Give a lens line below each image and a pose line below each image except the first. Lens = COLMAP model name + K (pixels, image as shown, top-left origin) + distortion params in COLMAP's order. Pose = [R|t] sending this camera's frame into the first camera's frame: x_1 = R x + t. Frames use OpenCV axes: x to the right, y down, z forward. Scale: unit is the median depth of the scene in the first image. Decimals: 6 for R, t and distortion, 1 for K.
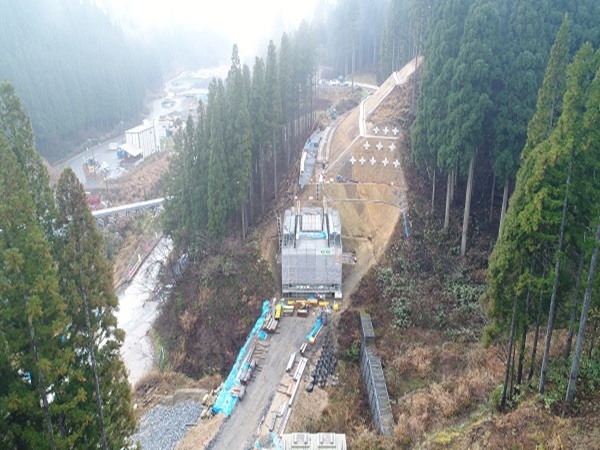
lens RADIAL K [[421.1, 0, 300.0], [0, 421.1, 225.0], [0, 0, 1]] dist [-0.002023, 0.001518]
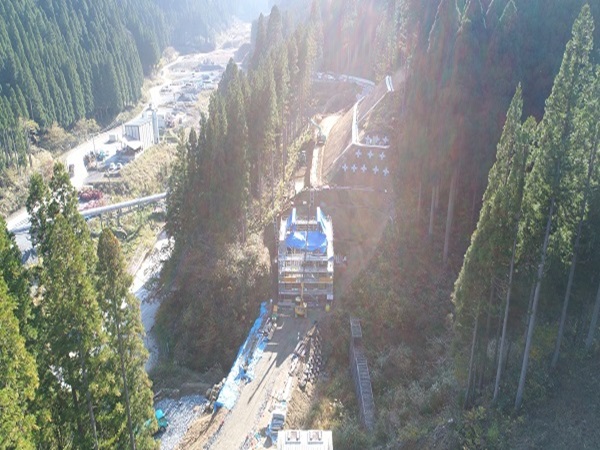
lens RADIAL K [[420.7, 0, 302.5], [0, 420.7, 218.9], [0, 0, 1]] dist [-0.002340, -0.002143]
pose [[0.999865, 0.006280, 0.015195, 0.002335], [-0.006728, 0.999539, 0.029623, -0.067142], [-0.015002, -0.029721, 0.999446, -0.081691]]
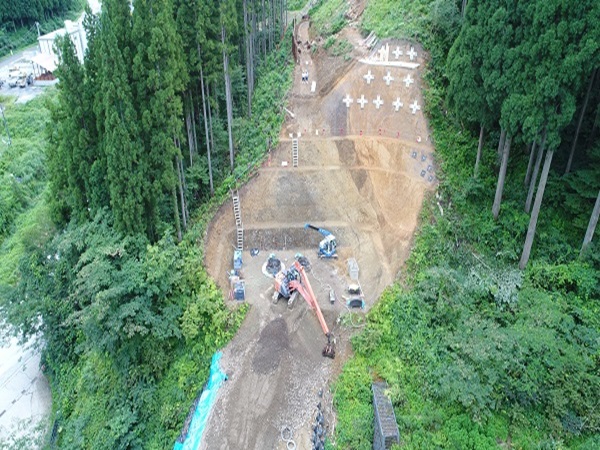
lens RADIAL K [[423.6, 0, 298.6], [0, 423.6, 183.8], [0, 0, 1]] dist [0.001570, -0.002520]
pose [[0.997591, -0.023654, 0.065213, 0.004209], [0.014441, 0.990288, 0.138282, -0.144938], [-0.067850, -0.137008, 0.988244, 0.416056]]
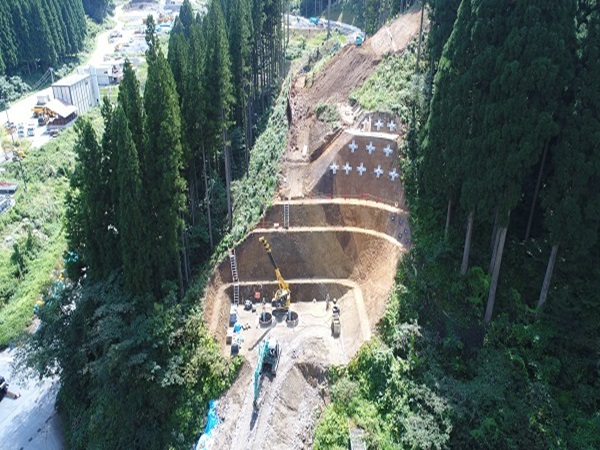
lens RADIAL K [[423.0, 0, 298.8], [0, 423.0, 195.7], [0, 0, 1]] dist [-0.003640, 0.001584]
pose [[0.998147, -0.017673, 0.058227, 0.025481], [0.011342, 0.994161, 0.107309, -0.226958], [-0.059783, -0.106449, 0.992519, 0.334828]]
